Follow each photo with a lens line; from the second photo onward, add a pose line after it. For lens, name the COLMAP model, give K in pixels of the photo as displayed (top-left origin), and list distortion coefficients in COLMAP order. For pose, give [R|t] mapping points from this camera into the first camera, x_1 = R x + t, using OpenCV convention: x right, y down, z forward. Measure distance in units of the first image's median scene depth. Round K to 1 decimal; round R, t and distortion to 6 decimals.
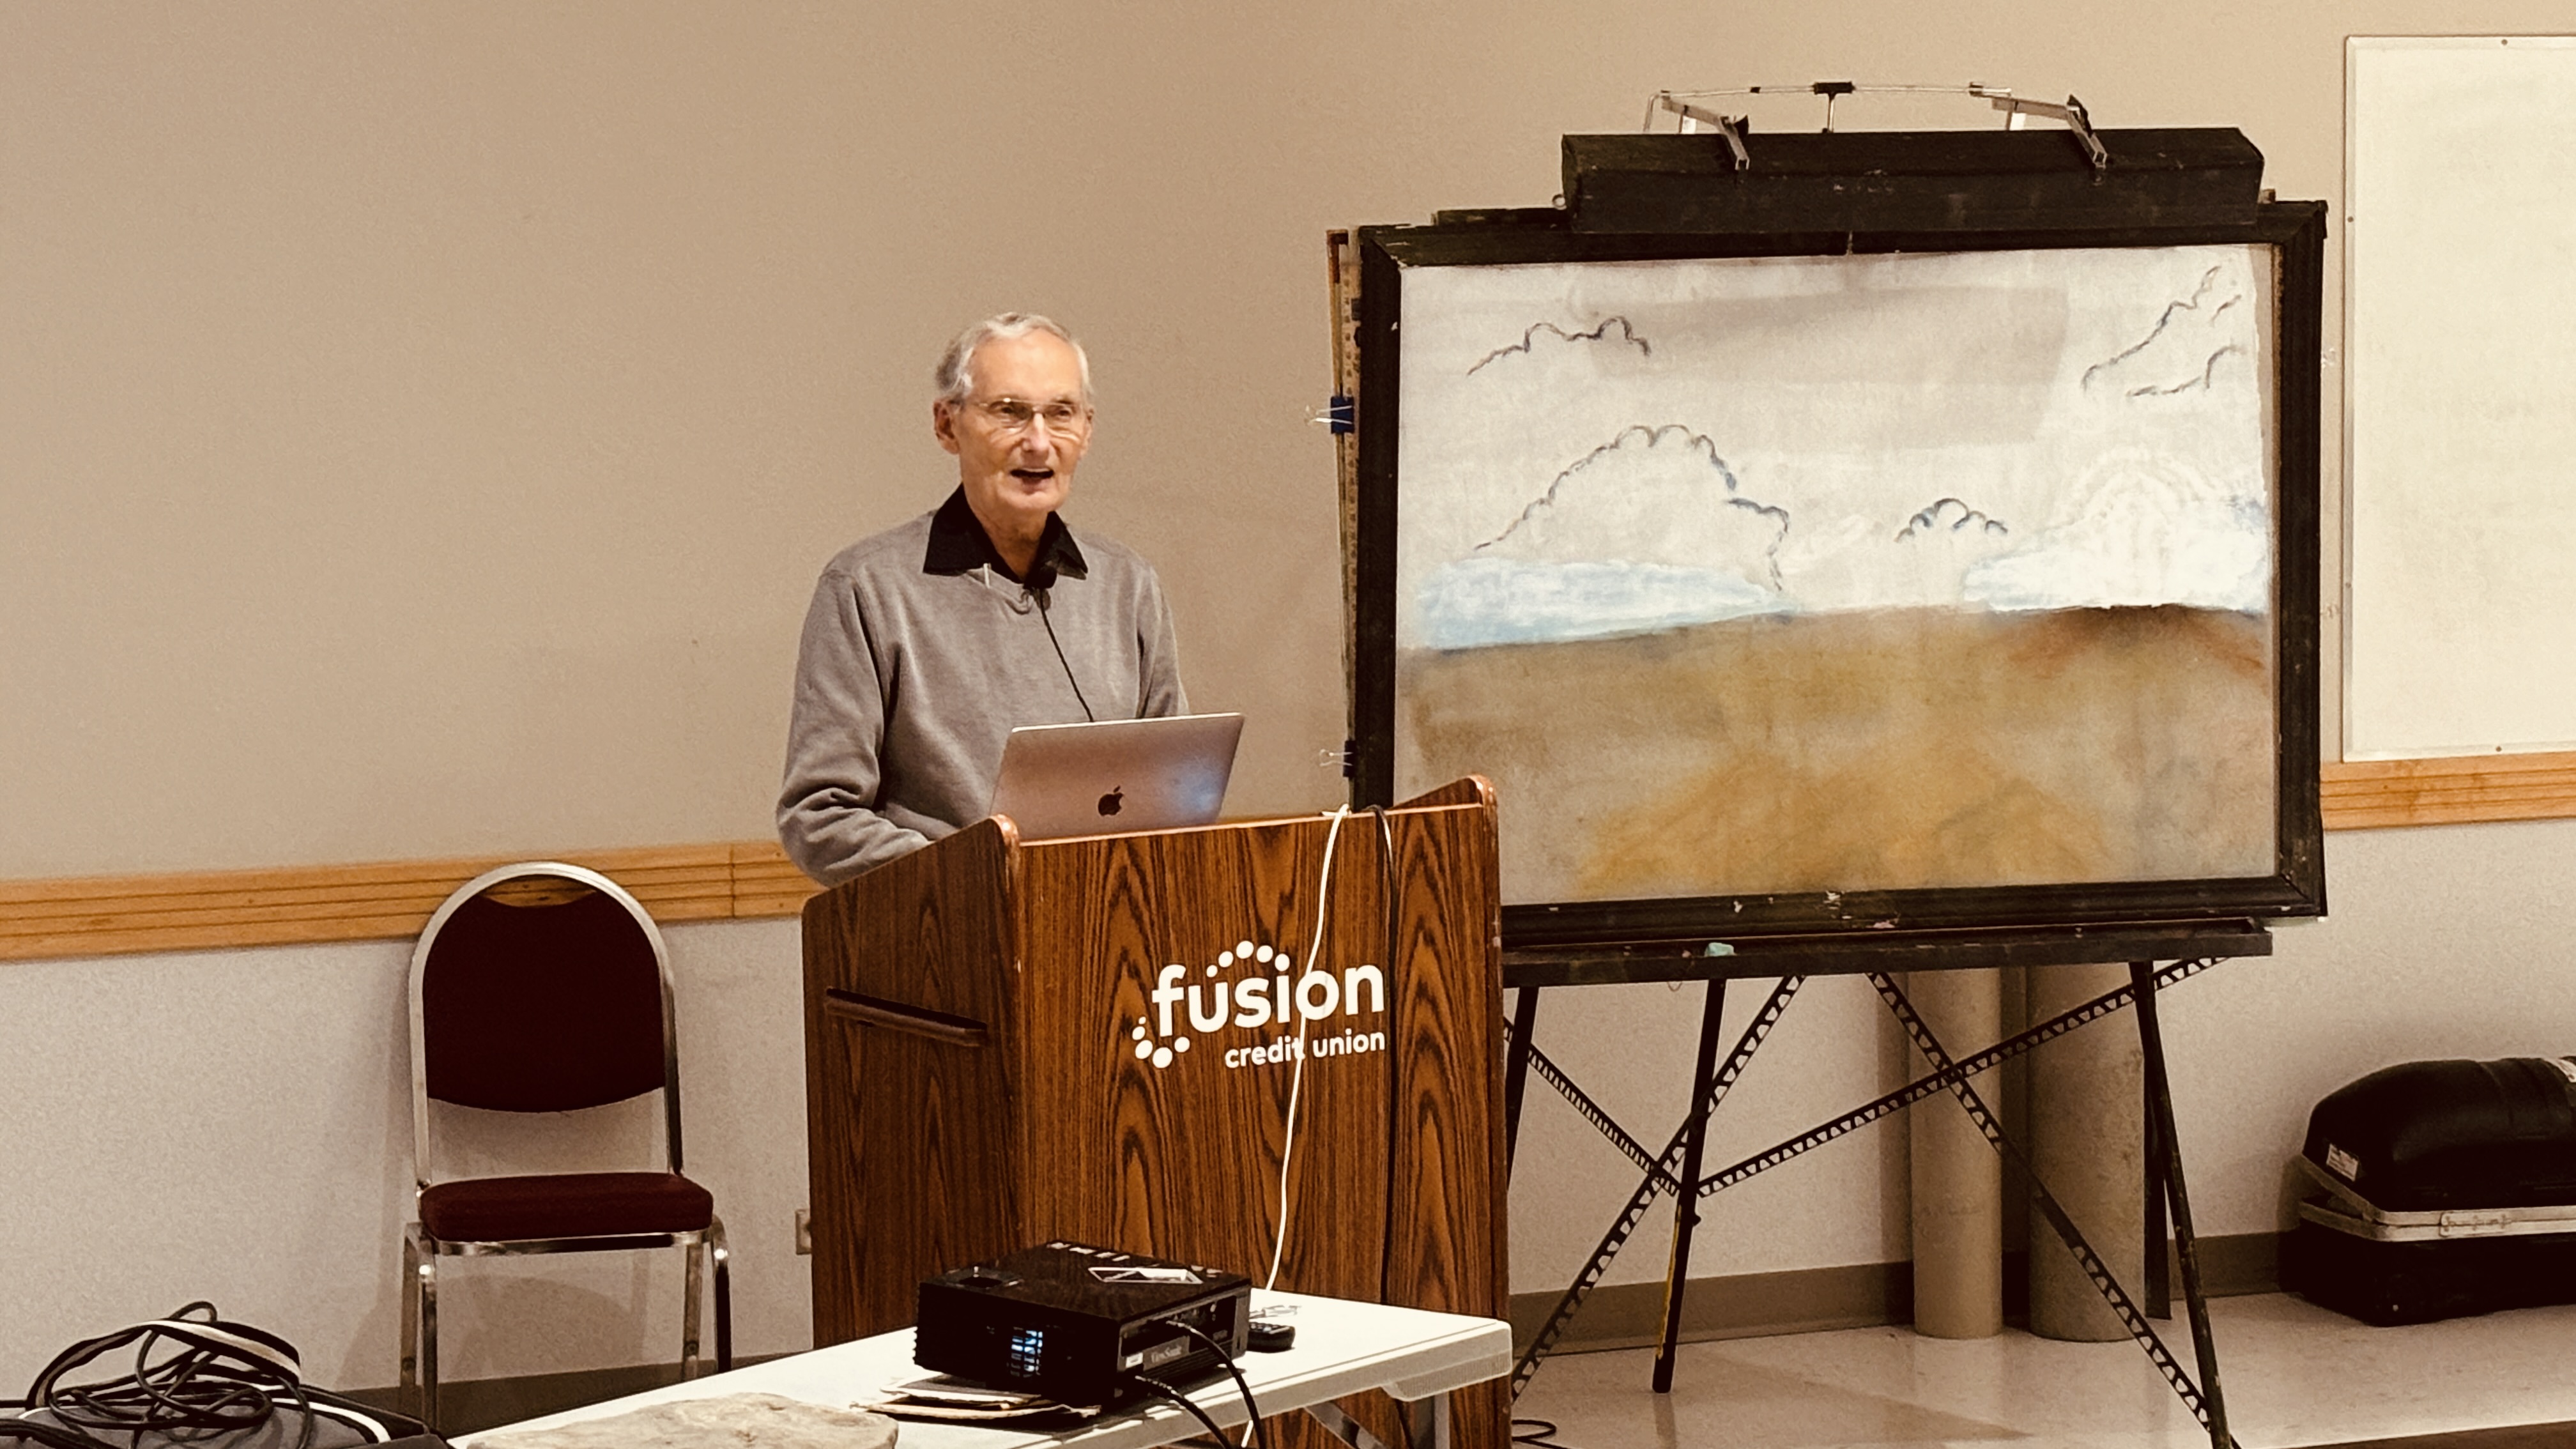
lens RADIAL K [[6013.9, 0, 1296.0], [0, 6013.9, 717.9], [0, 0, 1]] dist [0.214378, 0.000000]
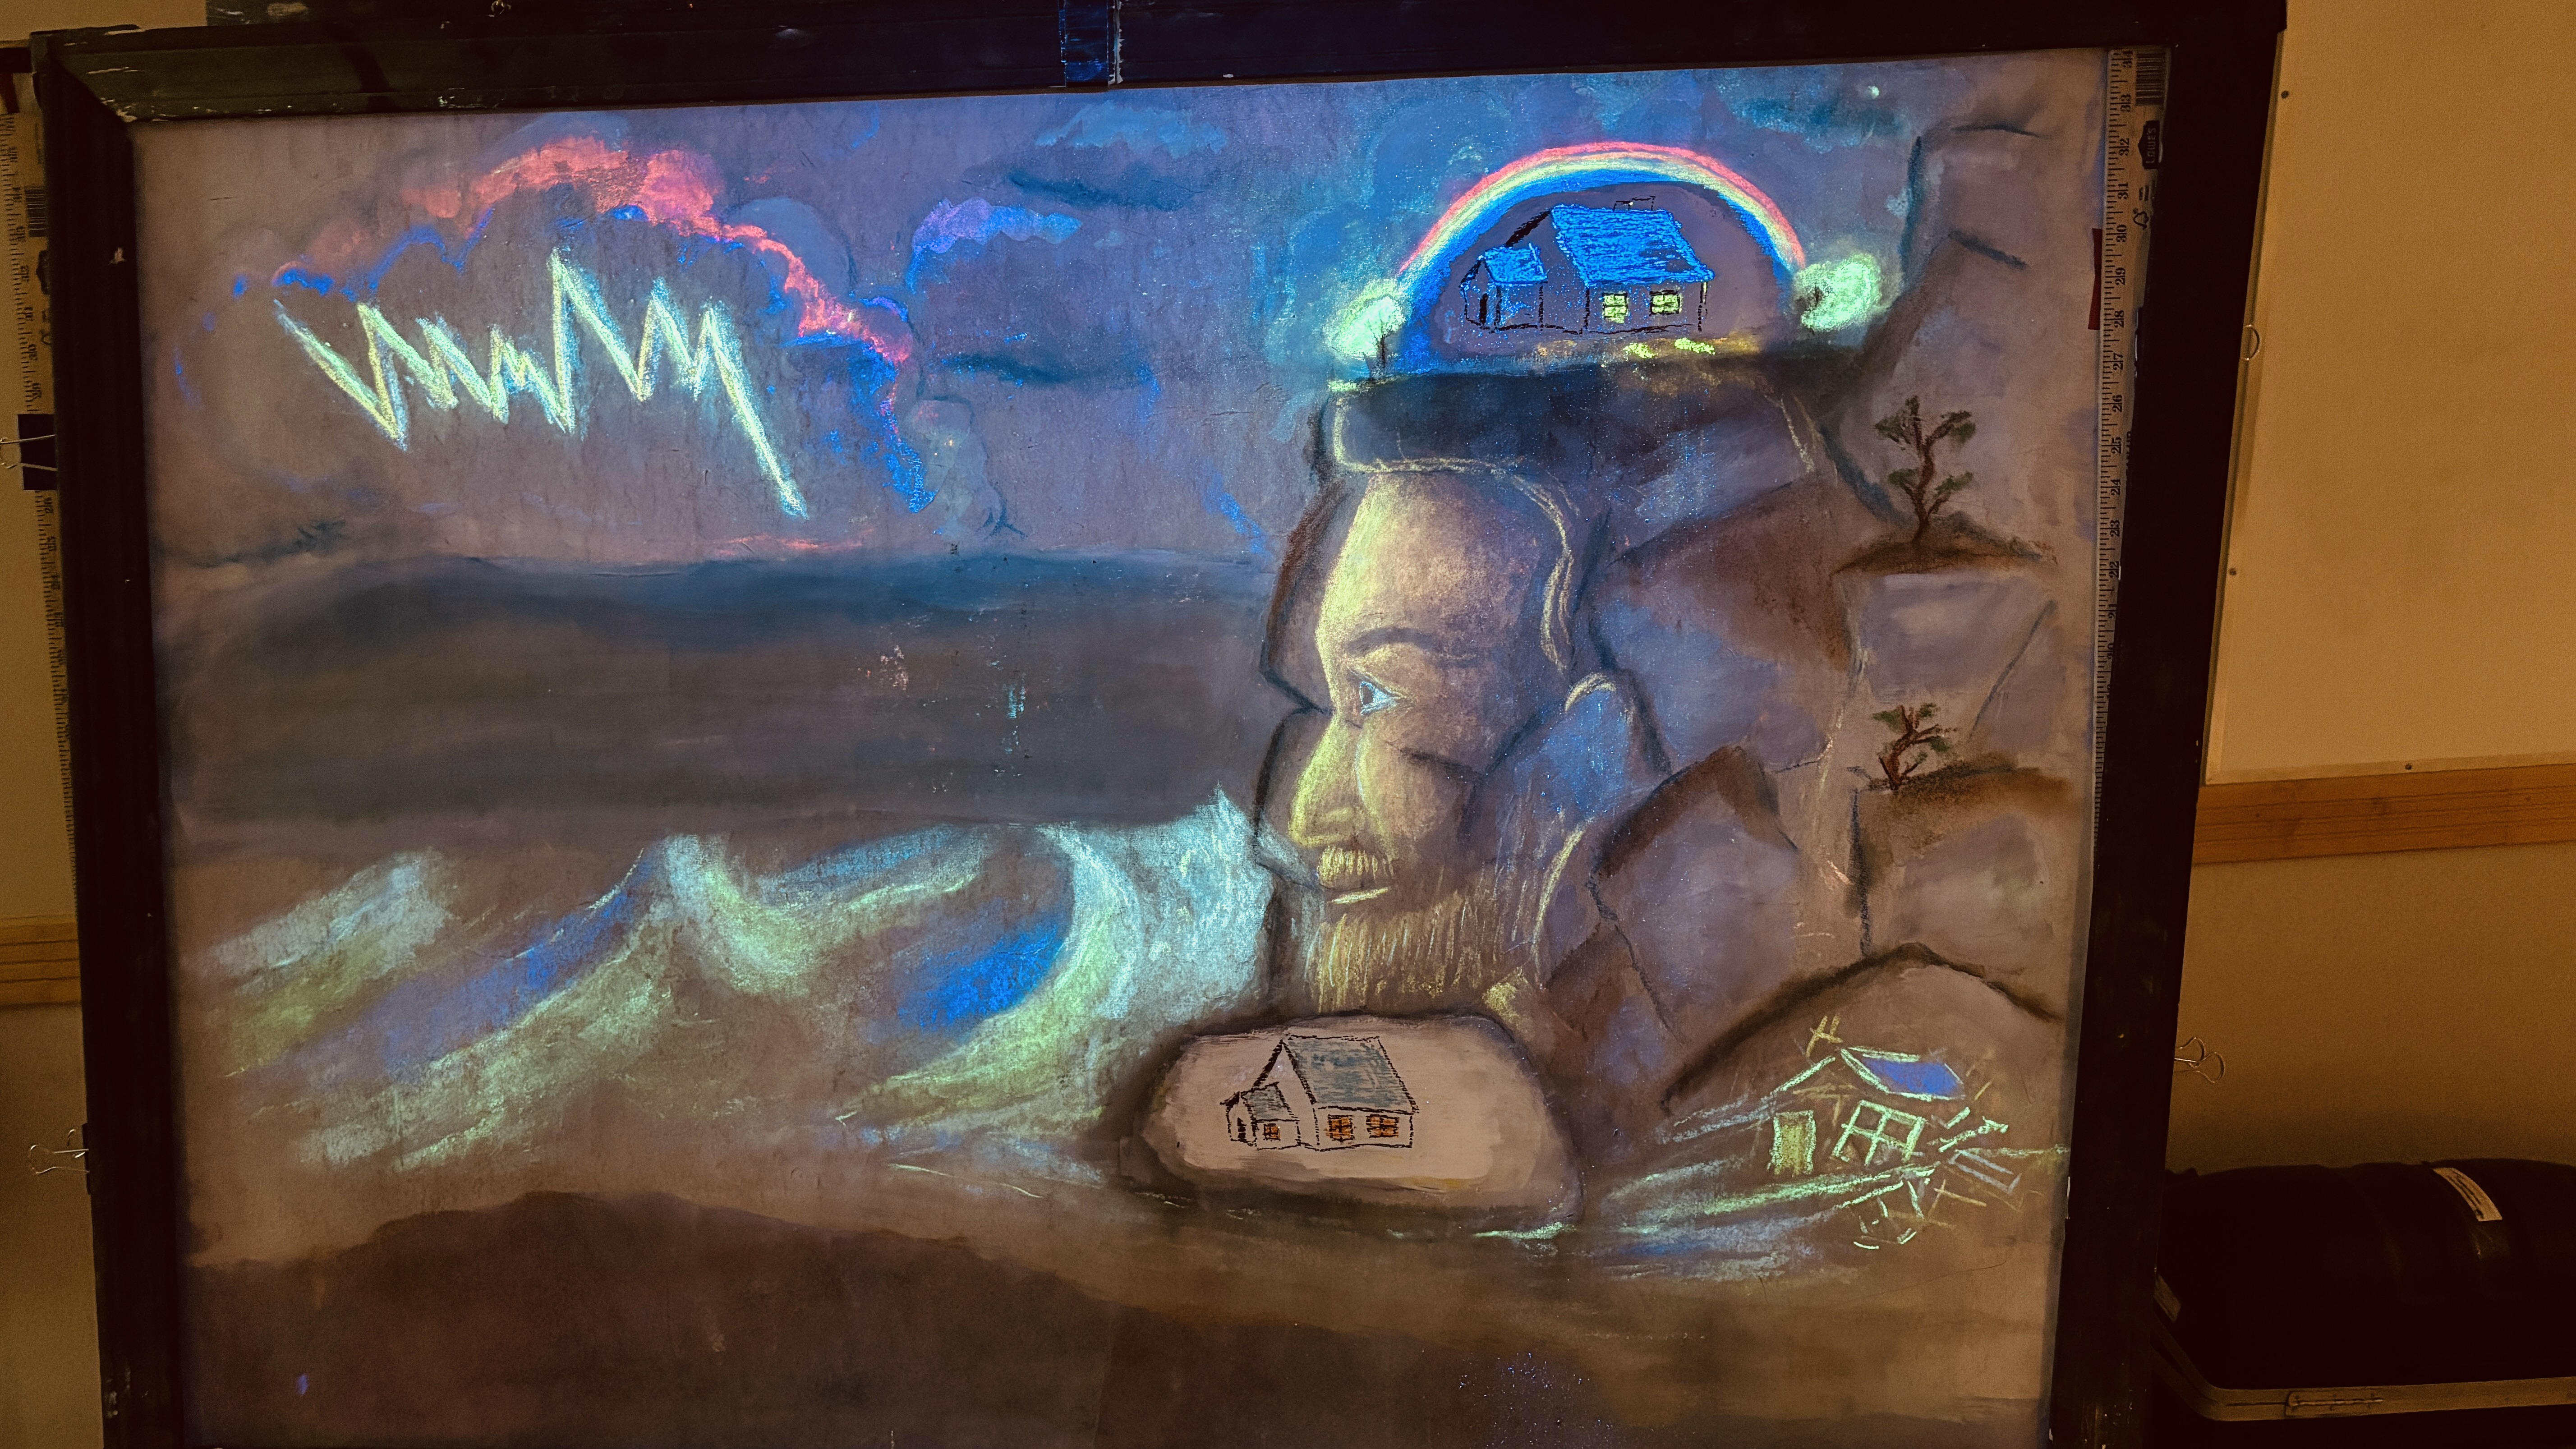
lens RADIAL K [[1895.9, 0, 1310.6], [0, 1895.9, 716.3], [0, 0, 1]] dist [0.024365, -0.034697]
pose [[0.969213, 0.053846, -0.240262, 0.173667], [-0.009282, 0.983091, 0.182883, -0.071273], [0.246047, -0.175023, 0.953325, 1.080881]]
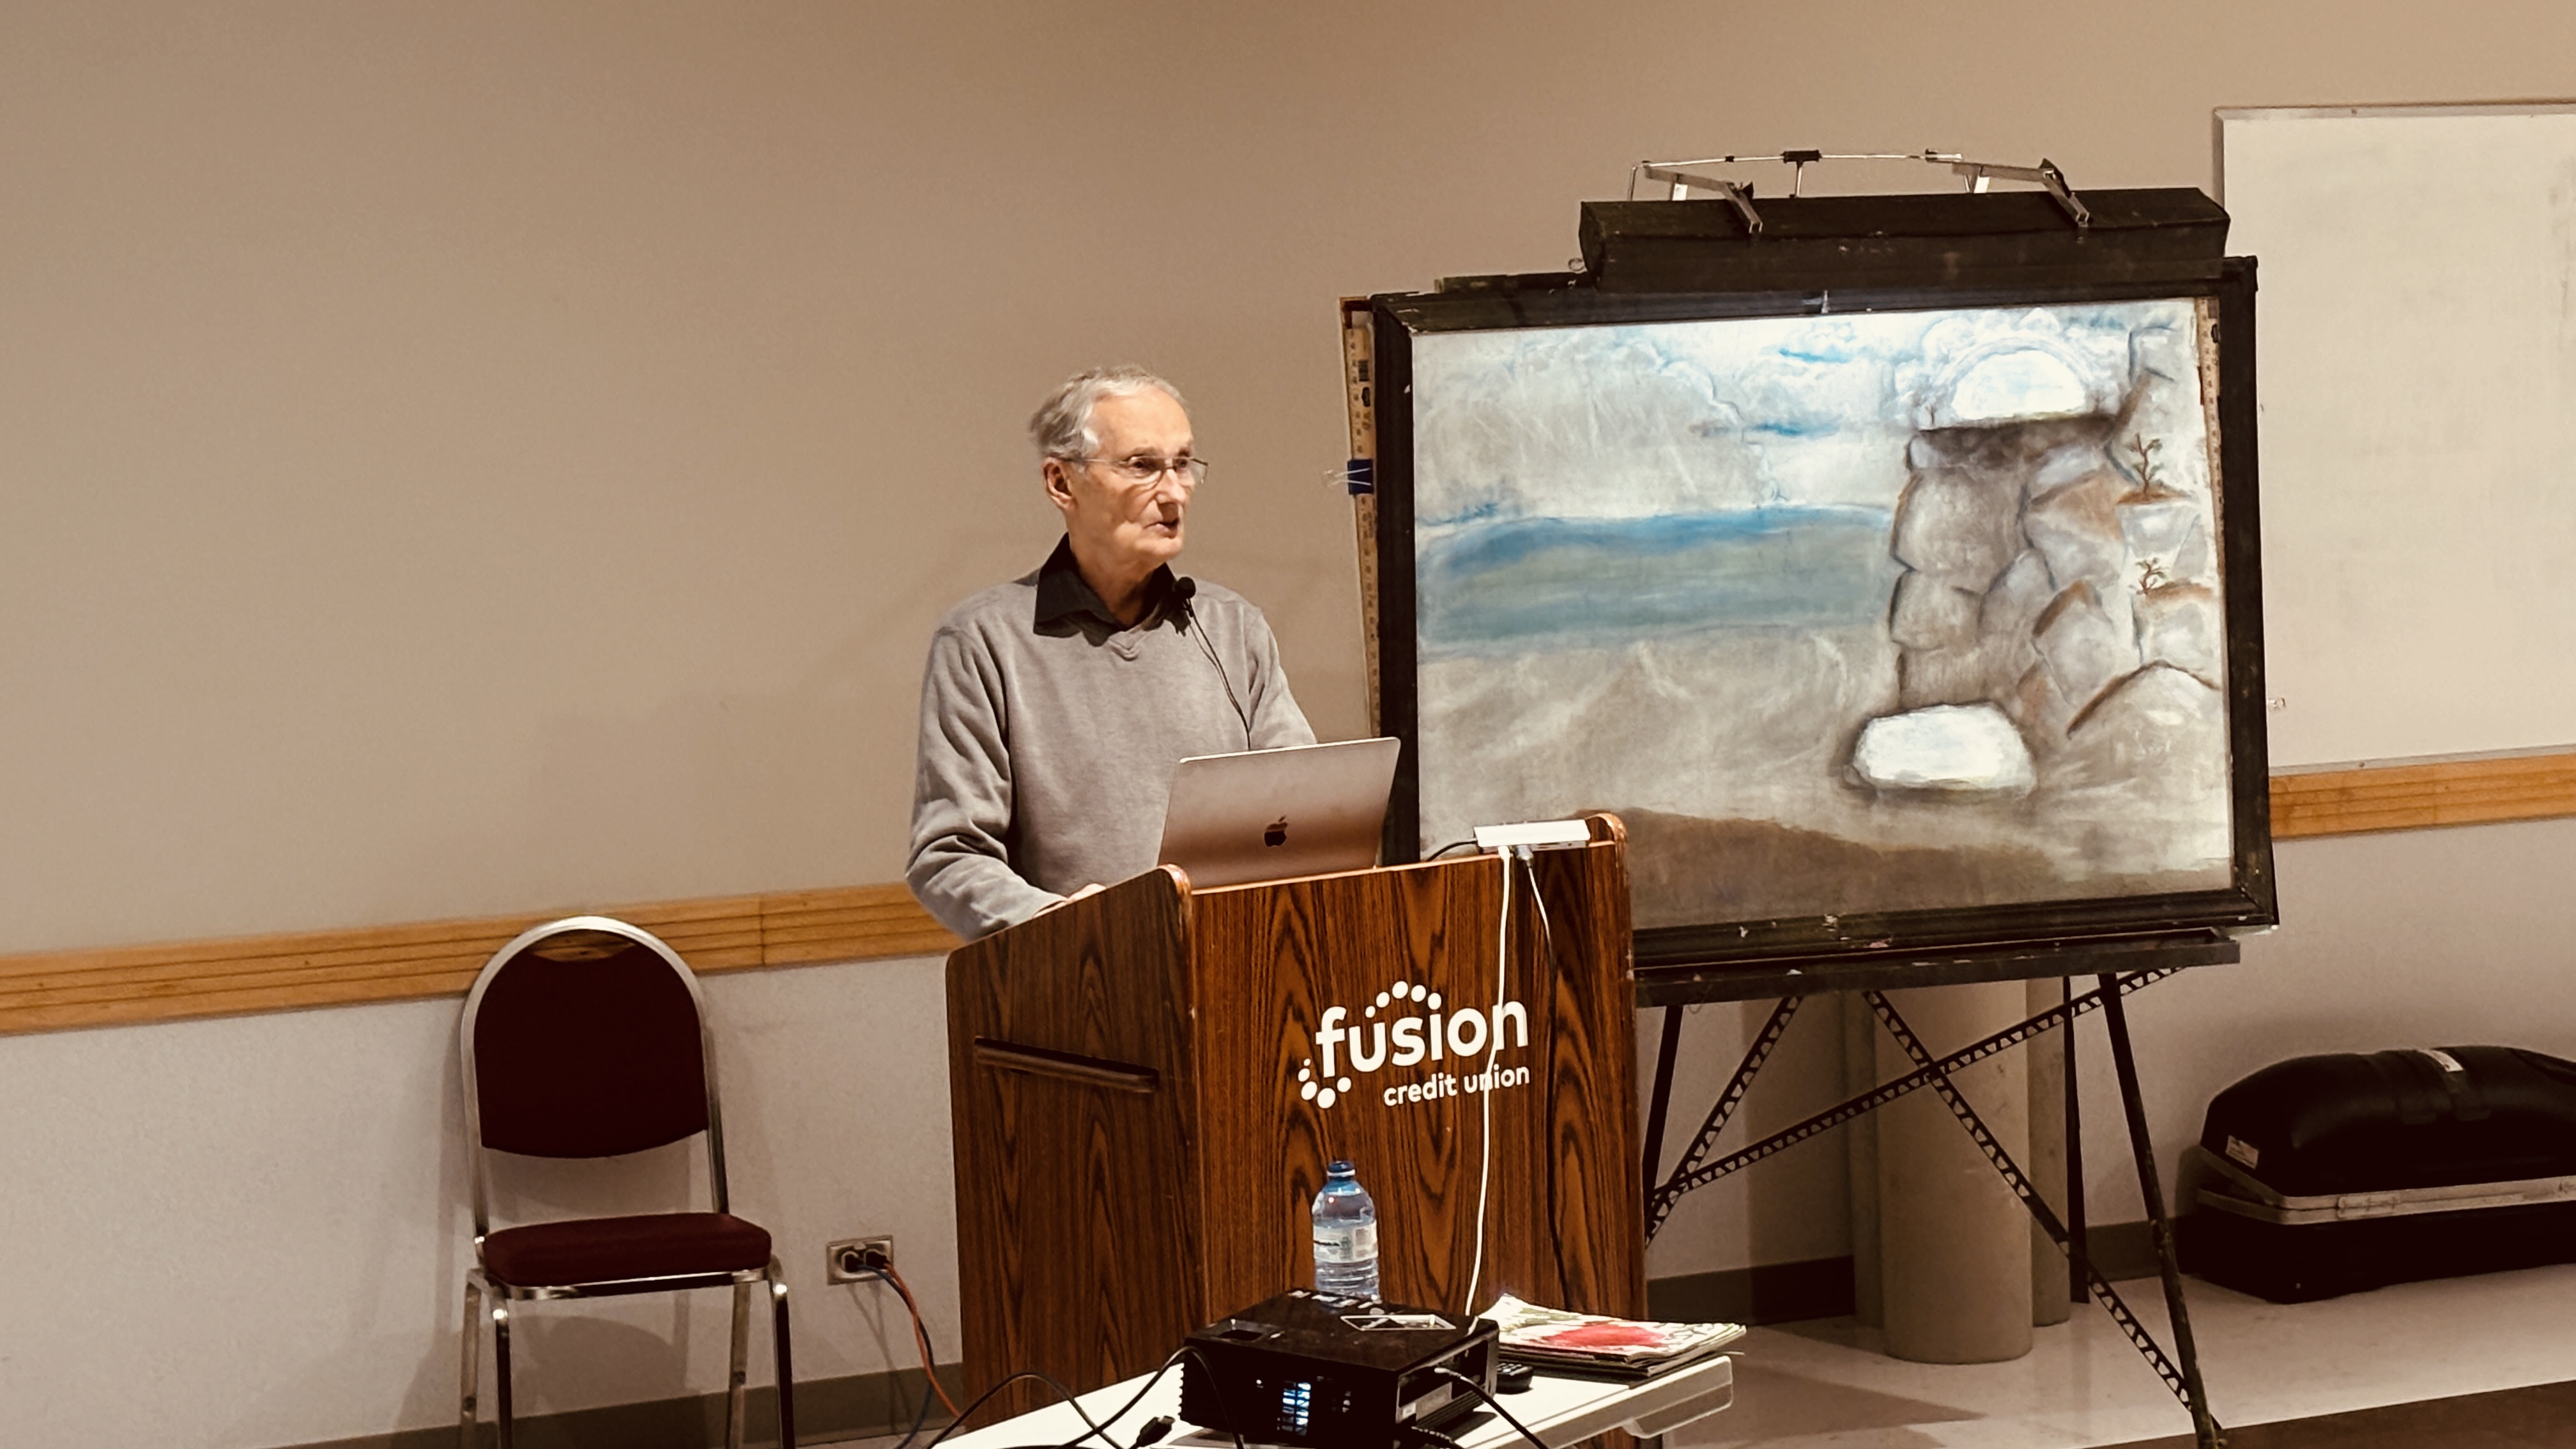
lens RADIAL K [[5204.9, 0, 1304.5], [0, 5204.9, 728.1], [0, 0, 1]] dist [0.218402, 0.000000]
pose [[0.997158, -0.023623, 0.071541, -0.085801], [0.024055, 0.999697, -0.005178, -0.001722], [-0.071397, 0.006884, 0.997424, 0.116371]]
